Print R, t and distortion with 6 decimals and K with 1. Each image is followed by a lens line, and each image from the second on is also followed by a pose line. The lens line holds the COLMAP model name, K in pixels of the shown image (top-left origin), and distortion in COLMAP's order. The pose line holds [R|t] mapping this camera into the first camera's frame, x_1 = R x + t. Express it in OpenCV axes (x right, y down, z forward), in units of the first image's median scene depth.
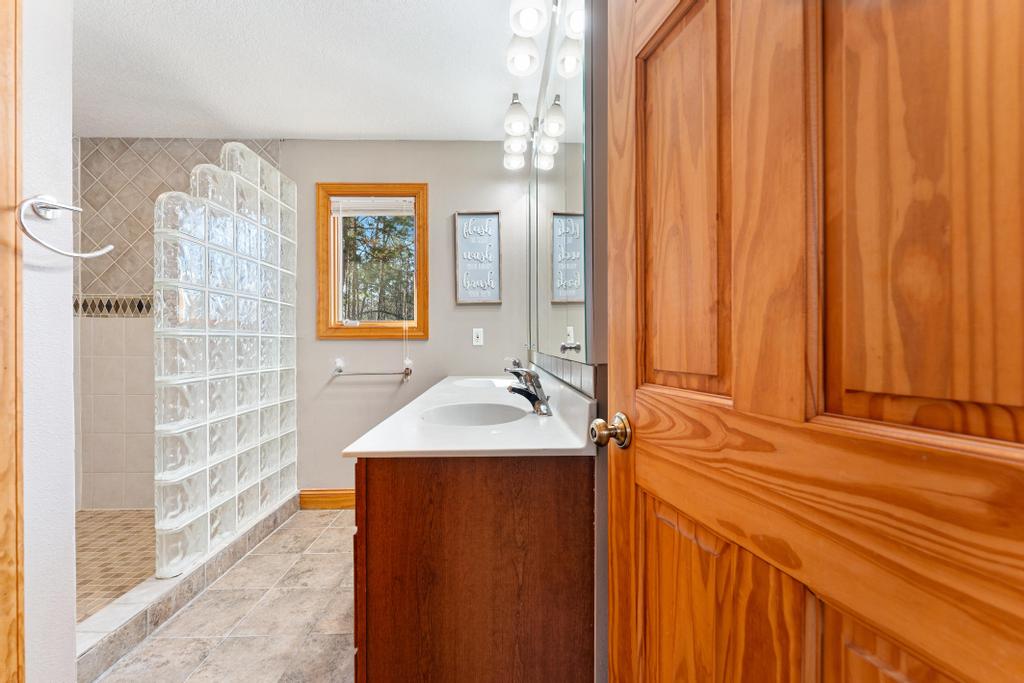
lens RADIAL K [[417.4, 0, 519.2], [0, 417.4, 351.6], [0, 0, 1]] dist [-0.001916, -0.000799]
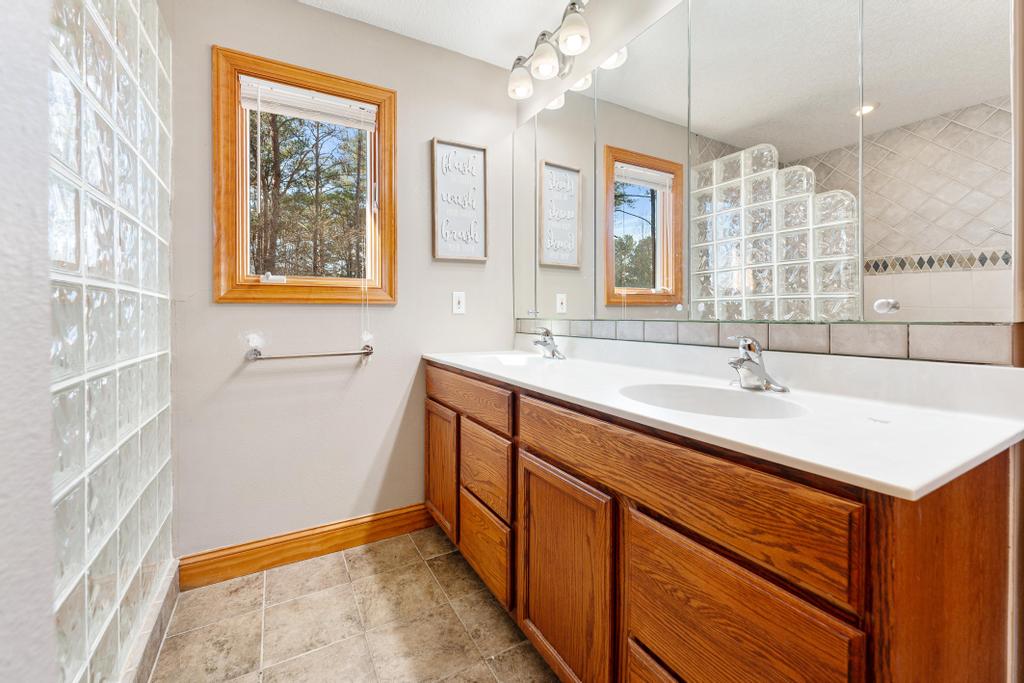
lens RADIAL K [[417.4, 0, 525.3], [0, 417.4, 323.7], [0, 0, 1]] dist [-0.001916, -0.000799]
pose [[0.886853, -0.010344, 0.461936, -0.366425], [0.012331, 0.999923, -0.001283, 0.007057], [-0.461888, 0.006834, 0.886912, 0.254291]]
